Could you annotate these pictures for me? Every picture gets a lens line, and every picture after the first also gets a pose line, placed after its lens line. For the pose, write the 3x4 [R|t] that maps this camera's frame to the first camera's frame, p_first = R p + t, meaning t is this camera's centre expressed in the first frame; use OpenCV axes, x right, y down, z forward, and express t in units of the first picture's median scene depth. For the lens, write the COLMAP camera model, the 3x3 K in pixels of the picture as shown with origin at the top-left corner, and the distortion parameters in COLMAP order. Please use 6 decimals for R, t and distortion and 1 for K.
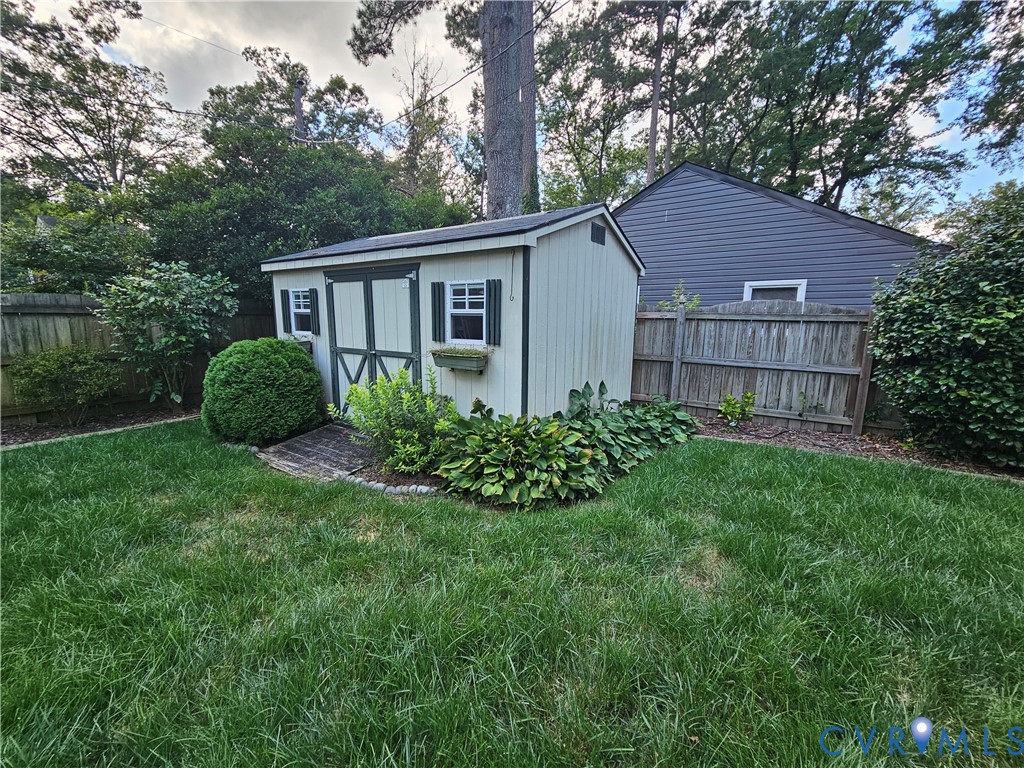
lens RADIAL K [[414.1, 0, 503.9], [0, 414.1, 387.0], [0, 0, 1]] dist [-0.000471, -0.000025]
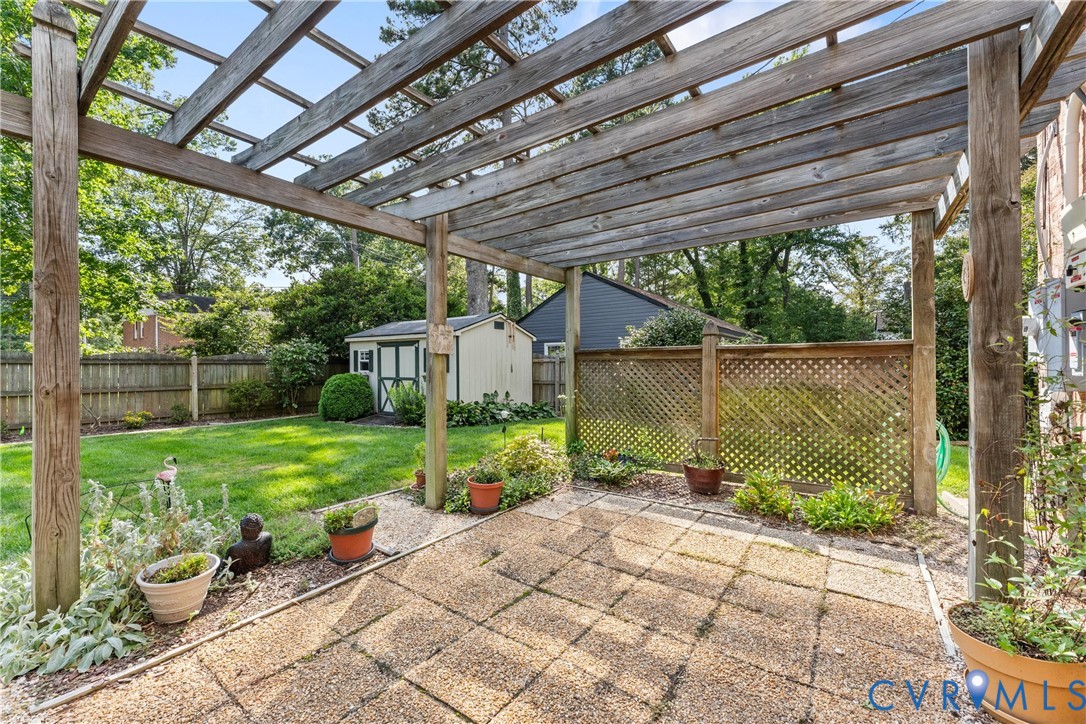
lens RADIAL K [[462.5, 0, 550.1], [0, 462.5, 363.8], [0, 0, 1]] dist [0.000705, 0.000231]
pose [[0.999779, -0.014523, 0.015232, 0.423944], [0.016882, 0.985573, -0.168404, 0.249096], [-0.012567, 0.168624, 0.985600, -1.350770]]
